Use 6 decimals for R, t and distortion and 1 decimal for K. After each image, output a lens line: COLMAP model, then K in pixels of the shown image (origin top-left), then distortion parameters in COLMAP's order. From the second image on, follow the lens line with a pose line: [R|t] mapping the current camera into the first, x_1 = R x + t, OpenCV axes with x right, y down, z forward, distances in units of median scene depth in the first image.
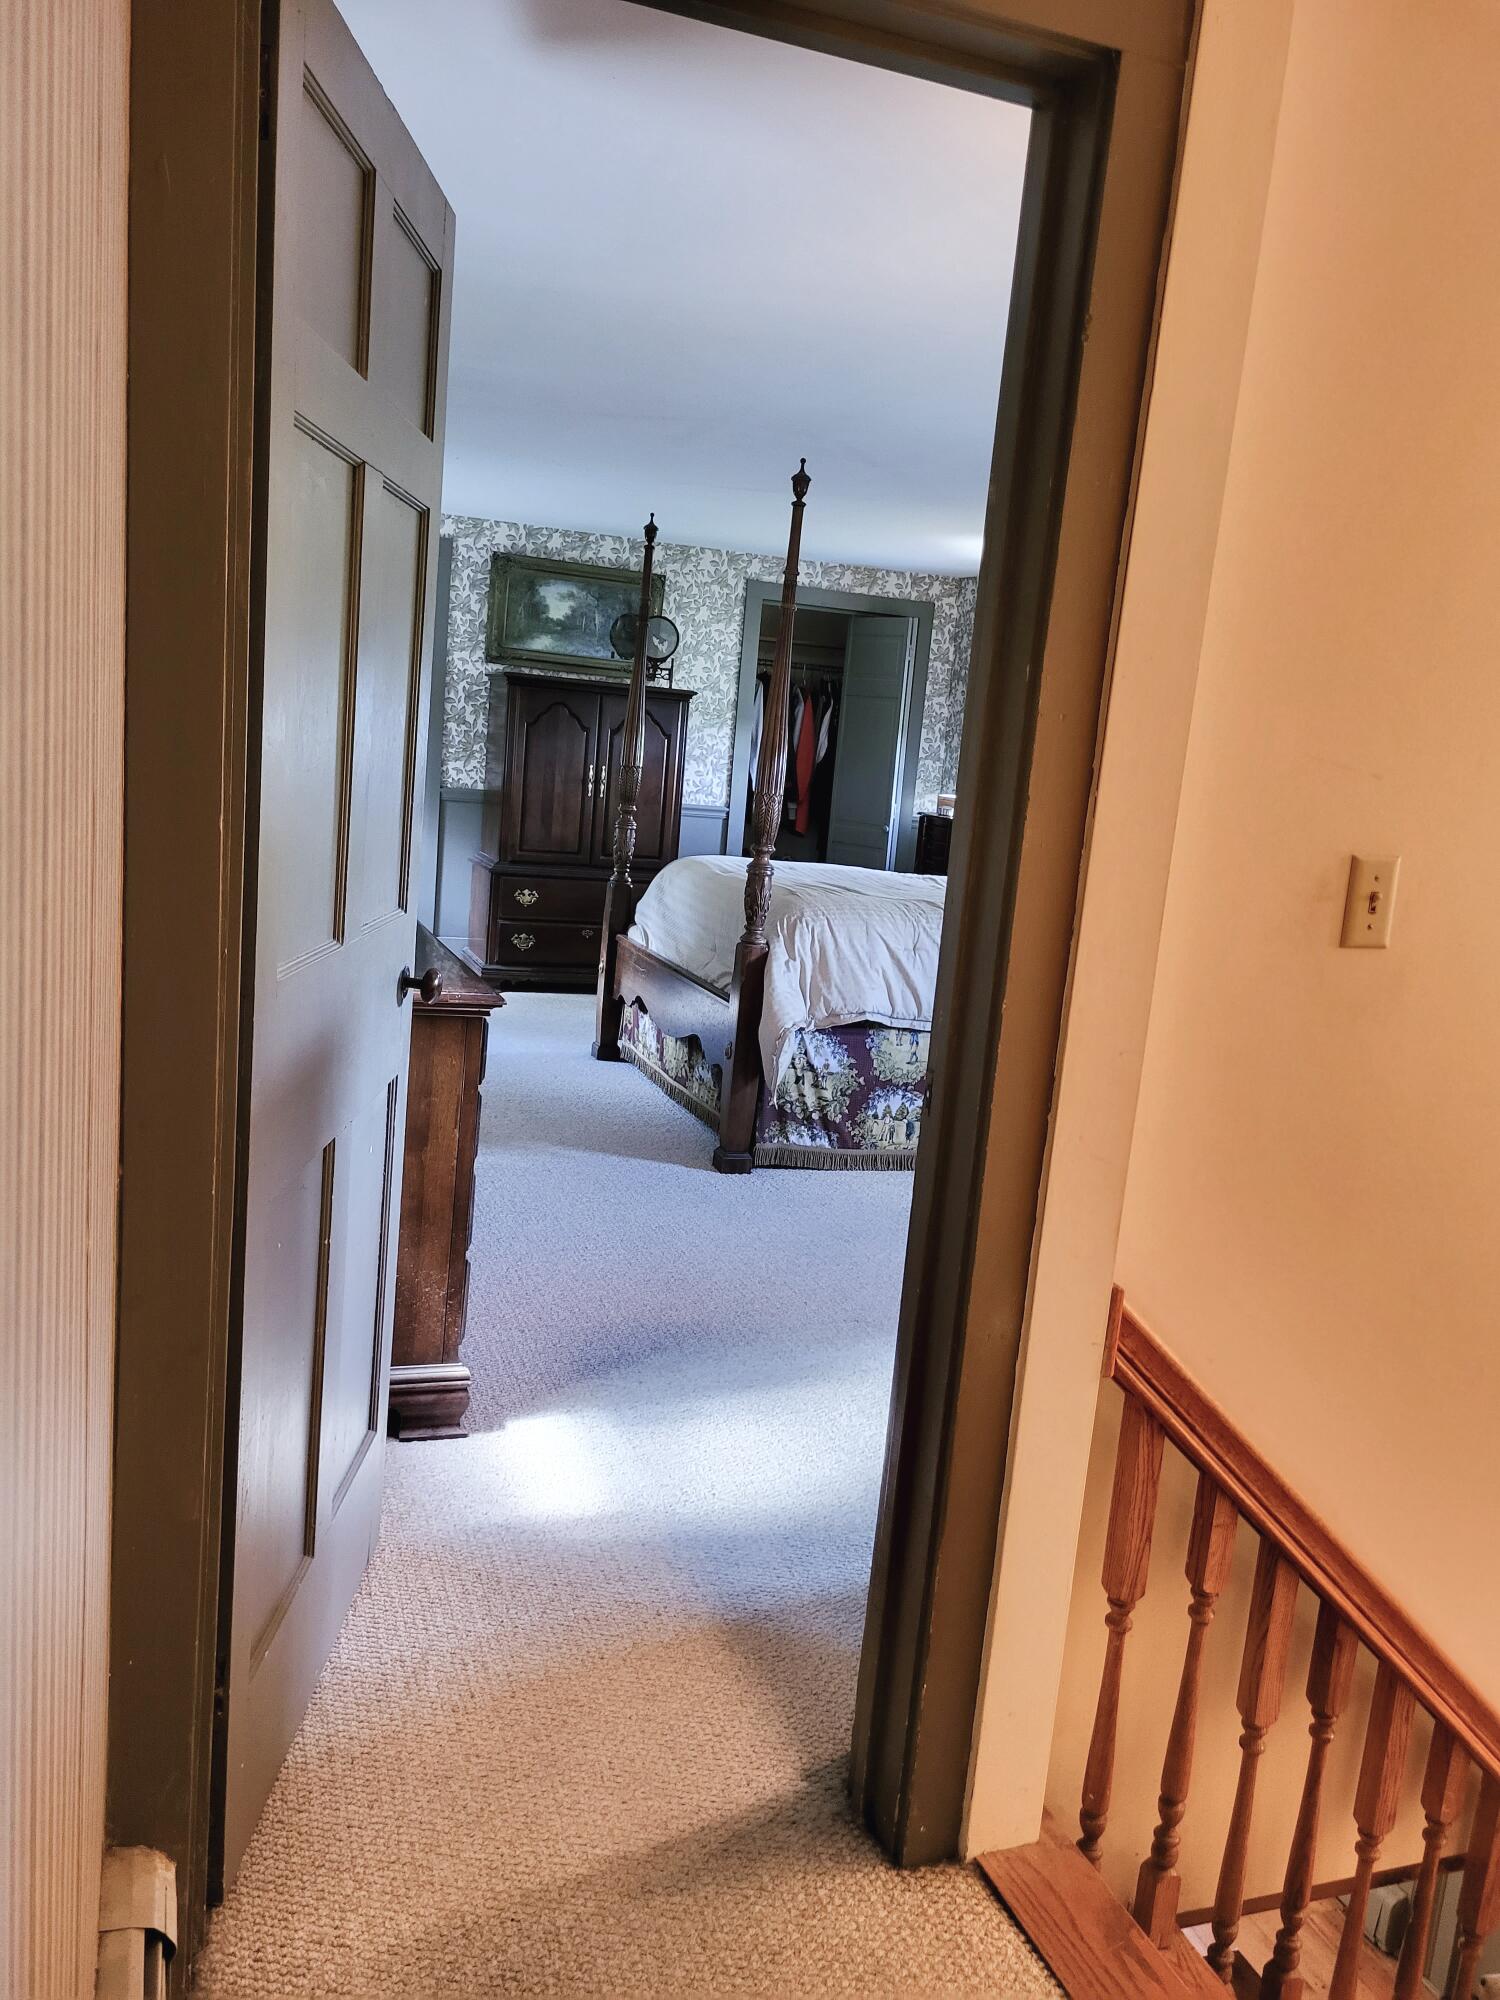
lens RADIAL K [[1510.5, 0, 754.6], [0, 1510.5, 996.5], [0, 0, 1]] dist [0.019705, -0.024223]
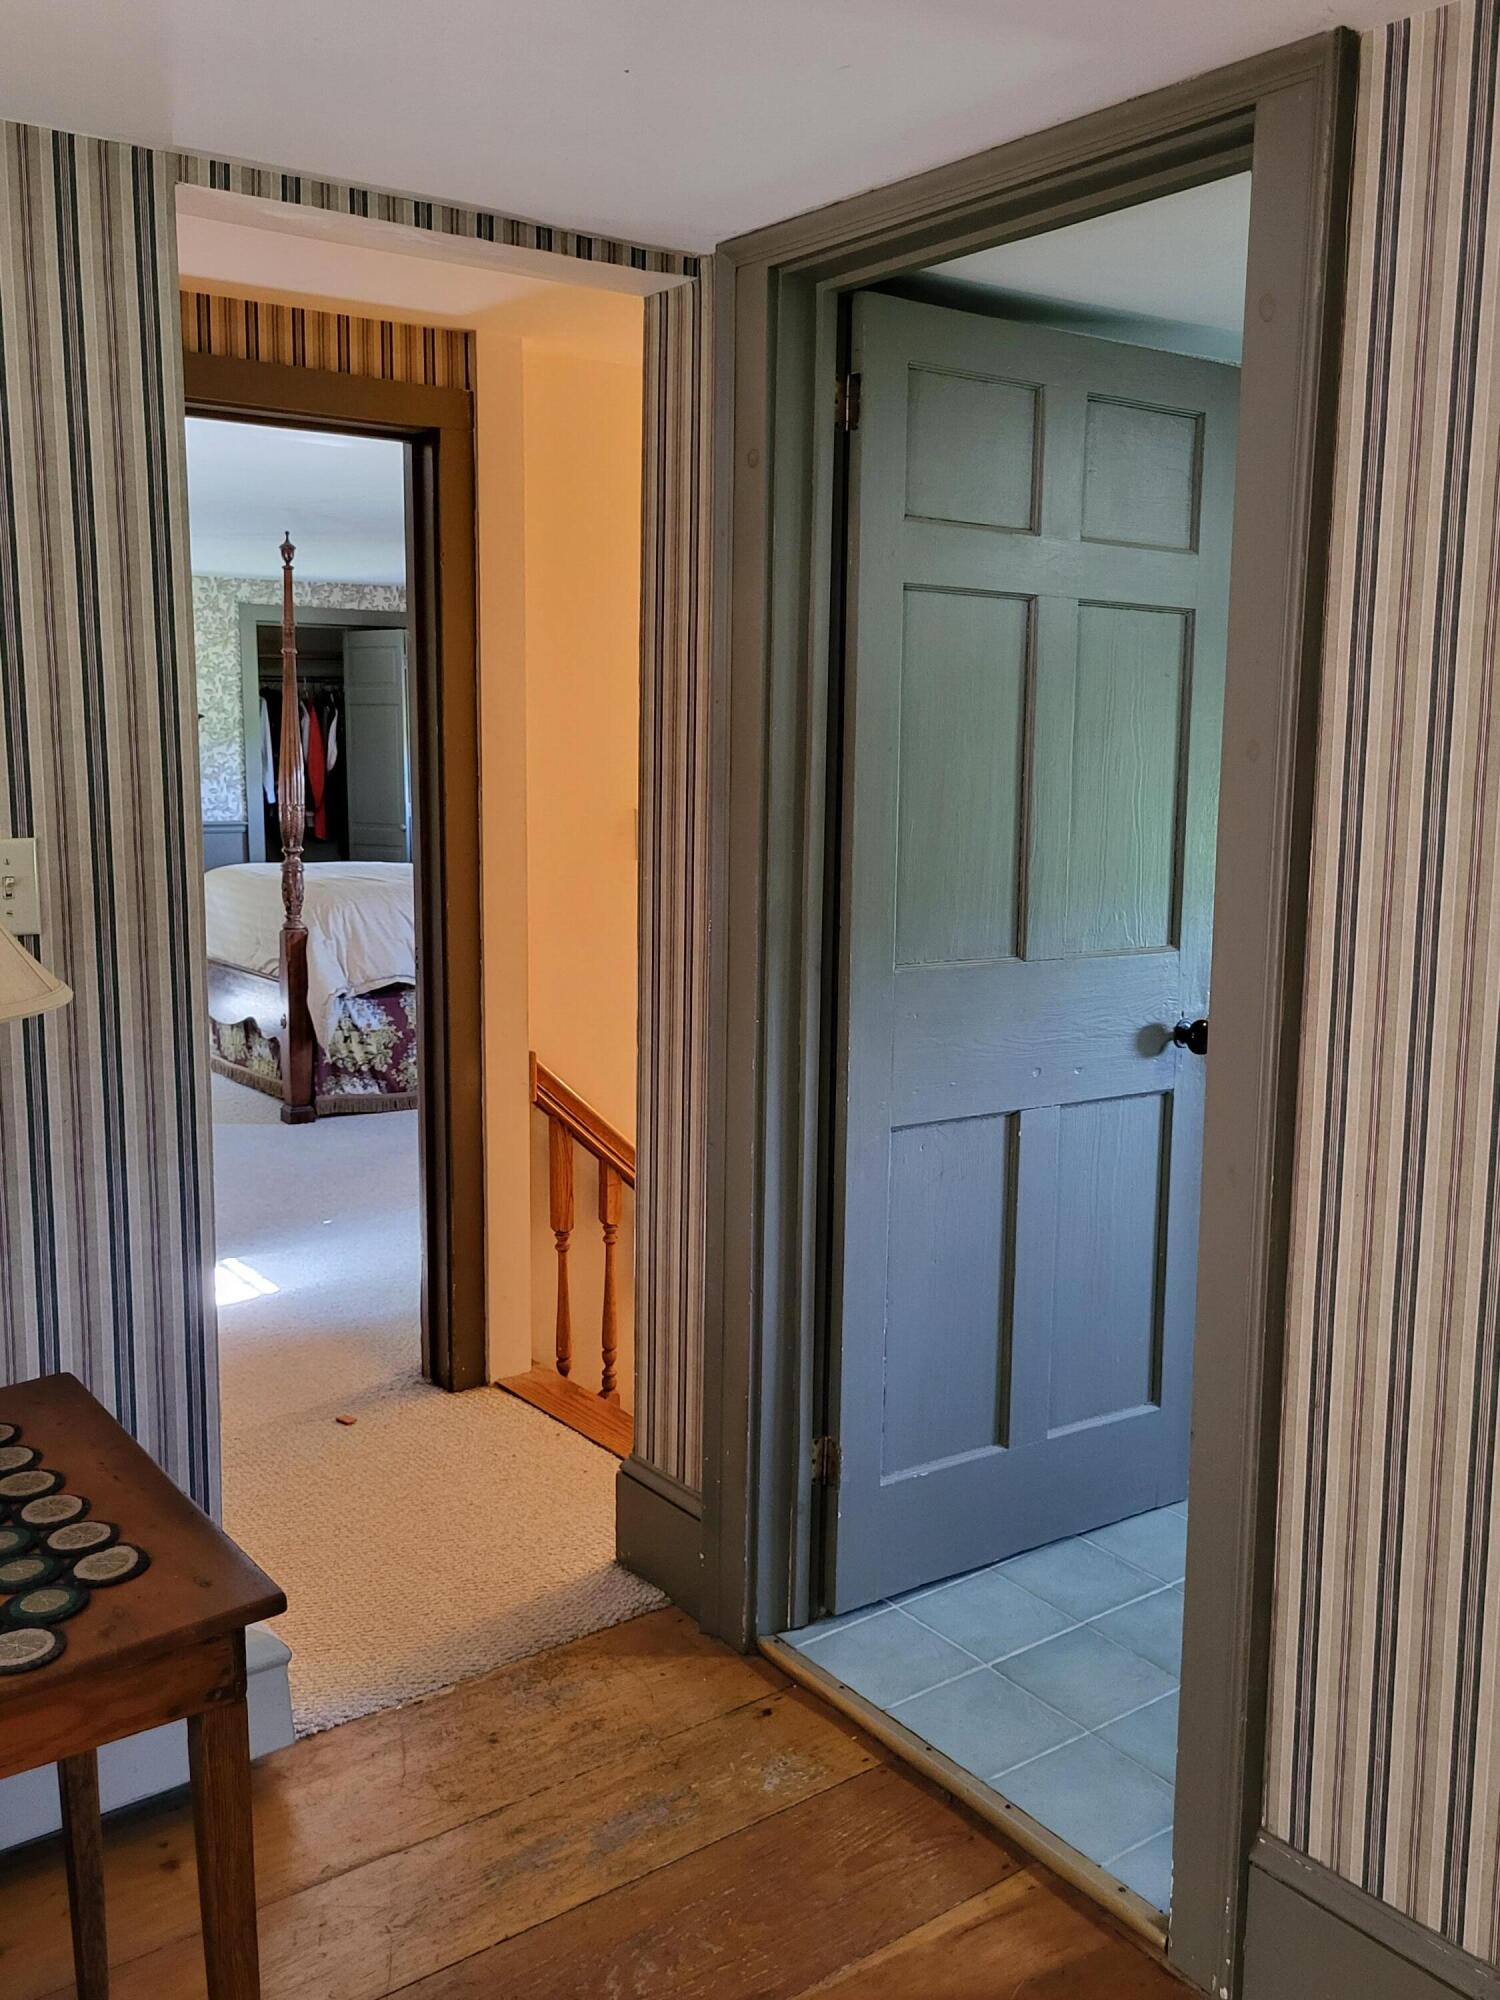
lens RADIAL K [[1766.7, 0, 754.9], [0, 1766.7, 990.7], [0, 0, 1]] dist [0.038900, -0.015437]
pose [[0.958853, -0.117698, 0.258356, -0.018303], [0.122089, 0.992519, -0.000960, 0.057310], [-0.256311, 0.032463, 0.966049, -0.435794]]
